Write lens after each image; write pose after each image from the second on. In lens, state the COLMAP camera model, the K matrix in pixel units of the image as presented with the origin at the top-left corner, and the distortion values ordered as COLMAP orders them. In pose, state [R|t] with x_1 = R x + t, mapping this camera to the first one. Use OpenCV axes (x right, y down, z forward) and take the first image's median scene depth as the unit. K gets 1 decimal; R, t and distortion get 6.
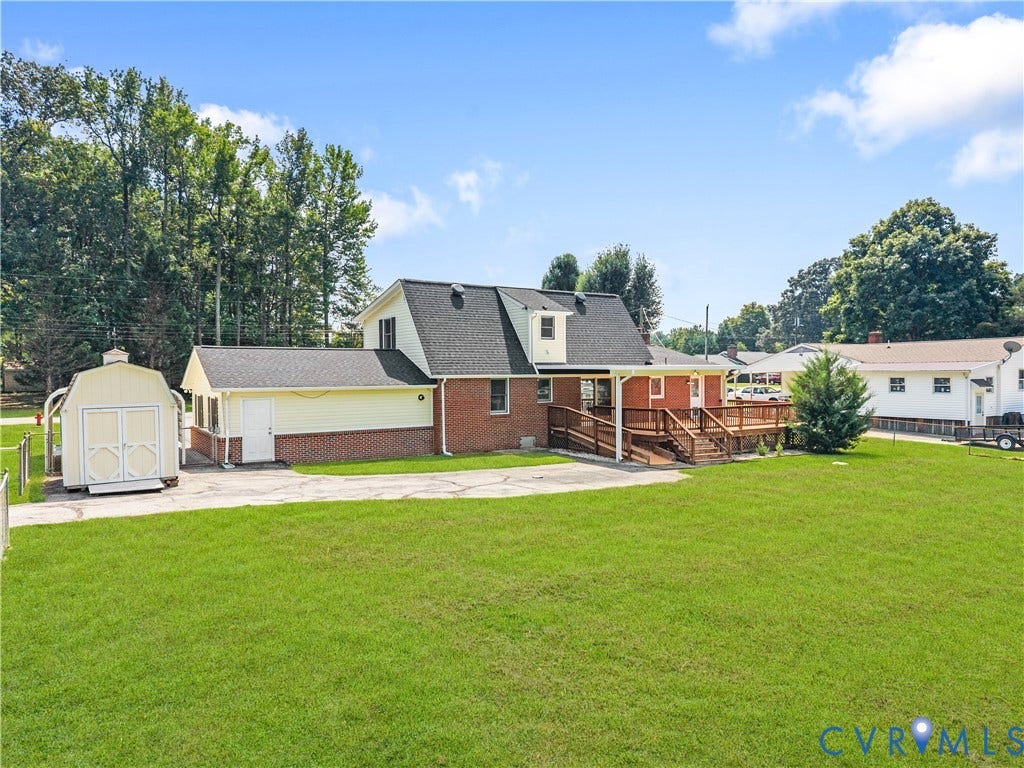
lens RADIAL K [[689.0, 0, 512.0], [0, 689.0, 384.0], [0, 0, 1]] dist [0.047972, -0.048714]
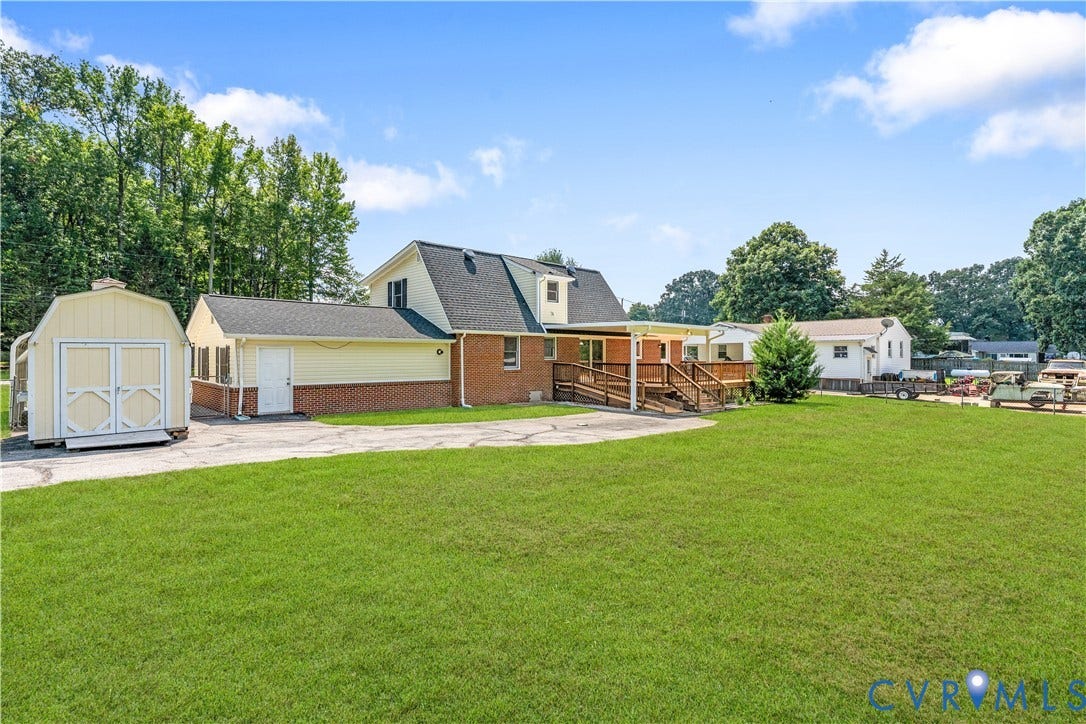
lens RADIAL K [[527.9, 0, 553.8], [0, 527.9, 351.5], [0, 0, 1]] dist [0.005510, 0.000715]
pose [[0.983051, 0.011318, 0.182984, -0.094464], [-0.007572, 0.999747, -0.021157, 0.029828], [-0.183178, 0.019413, 0.982888, 0.165013]]
